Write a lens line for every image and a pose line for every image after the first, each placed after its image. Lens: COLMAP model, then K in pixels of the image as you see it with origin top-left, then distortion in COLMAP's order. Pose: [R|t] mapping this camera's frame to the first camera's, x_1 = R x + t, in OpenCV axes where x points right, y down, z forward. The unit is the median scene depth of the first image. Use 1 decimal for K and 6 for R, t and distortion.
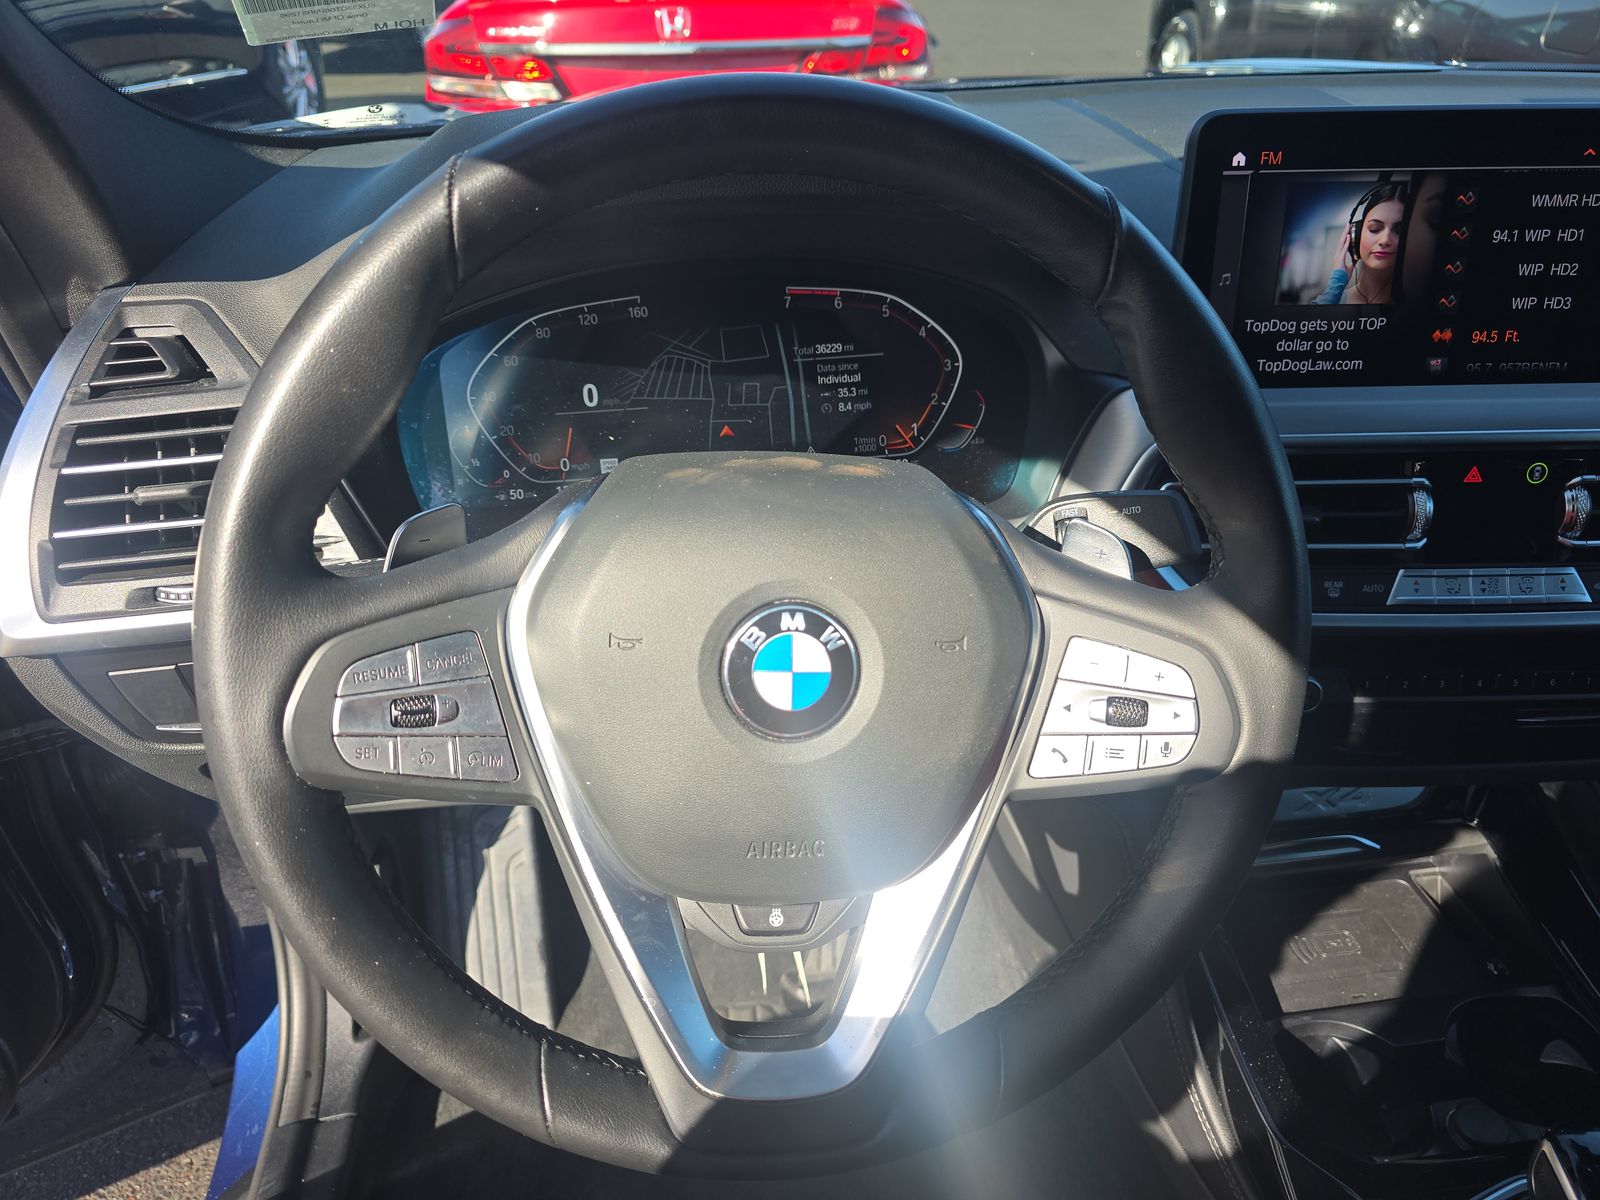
lens RADIAL K [[1082.1, 0, 787.5], [0, 1082.1, 605.0], [0, 0, 1]] dist [0.022567, -0.031578]
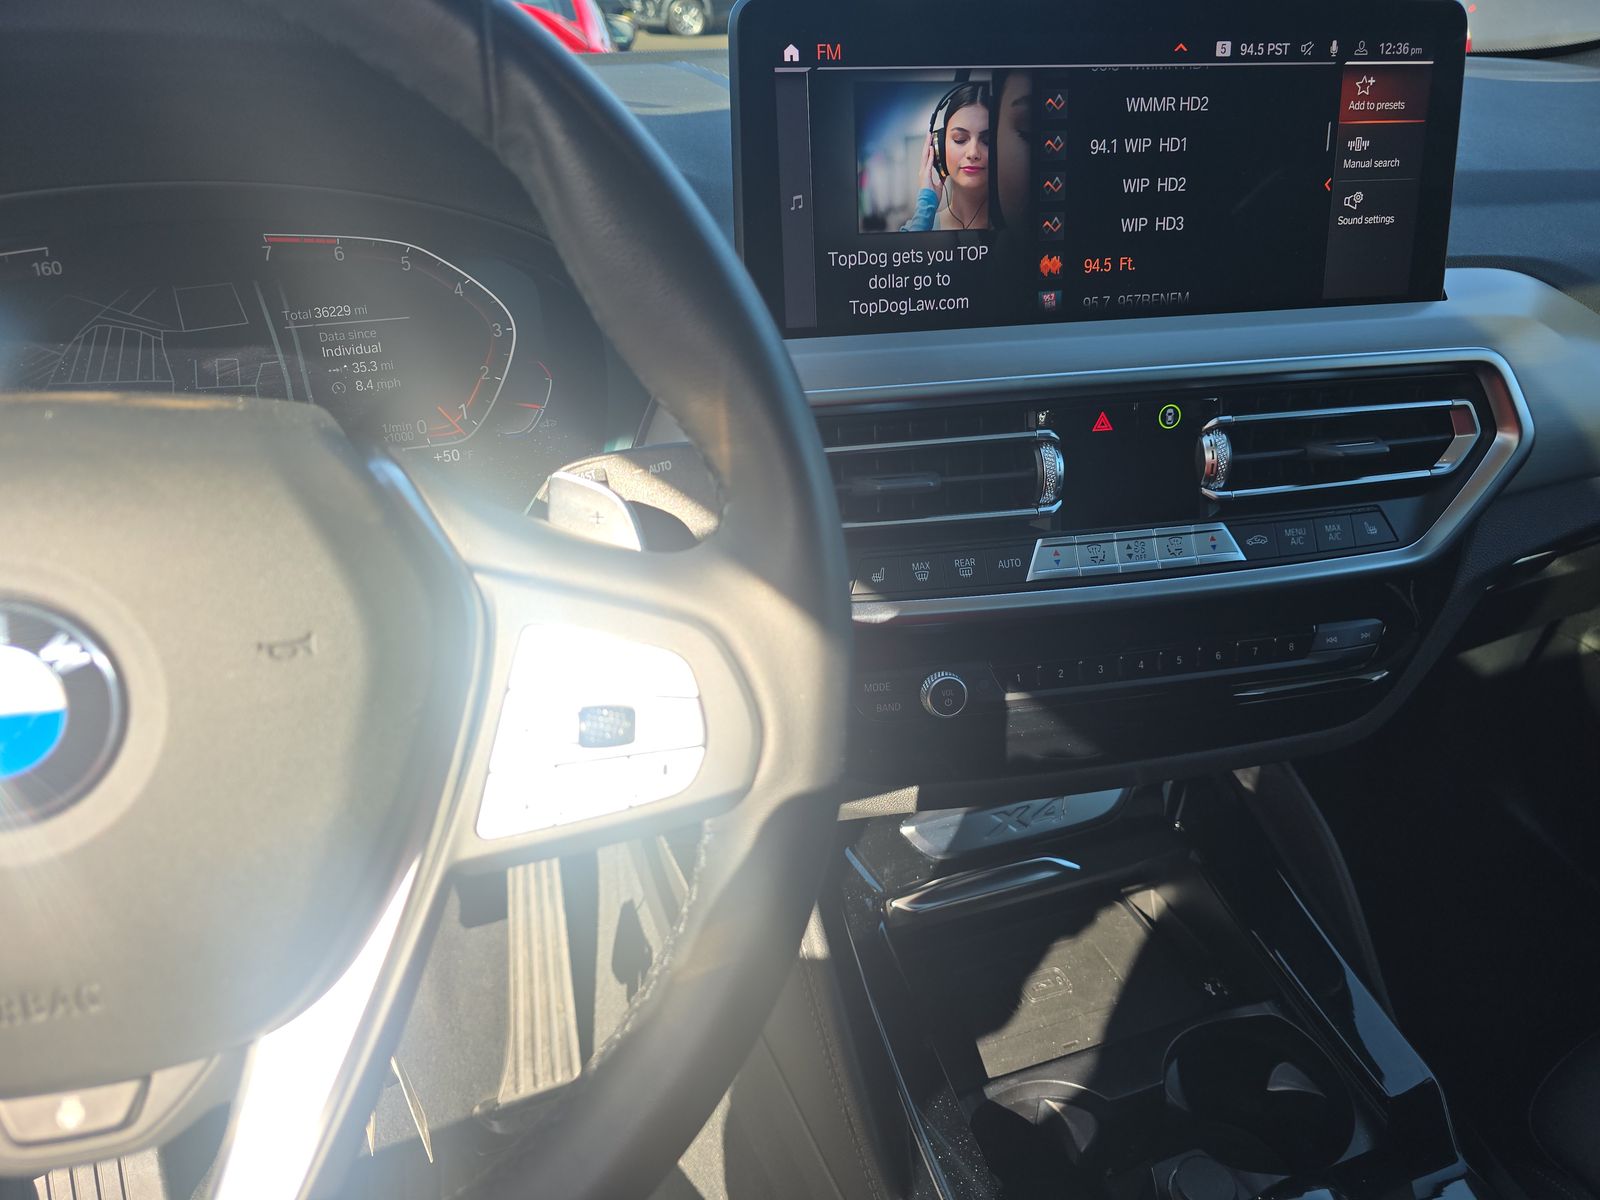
lens RADIAL K [[1082.1, 0, 792.5], [0, 1082.1, 607.8], [0, 0, 1]] dist [0.022567, -0.031578]
pose [[0.979450, -0.079532, 0.185346, 0.216917], [0.090789, 0.994456, -0.053047, 0.049700], [-0.180099, 0.068784, 0.981241, 0.206600]]
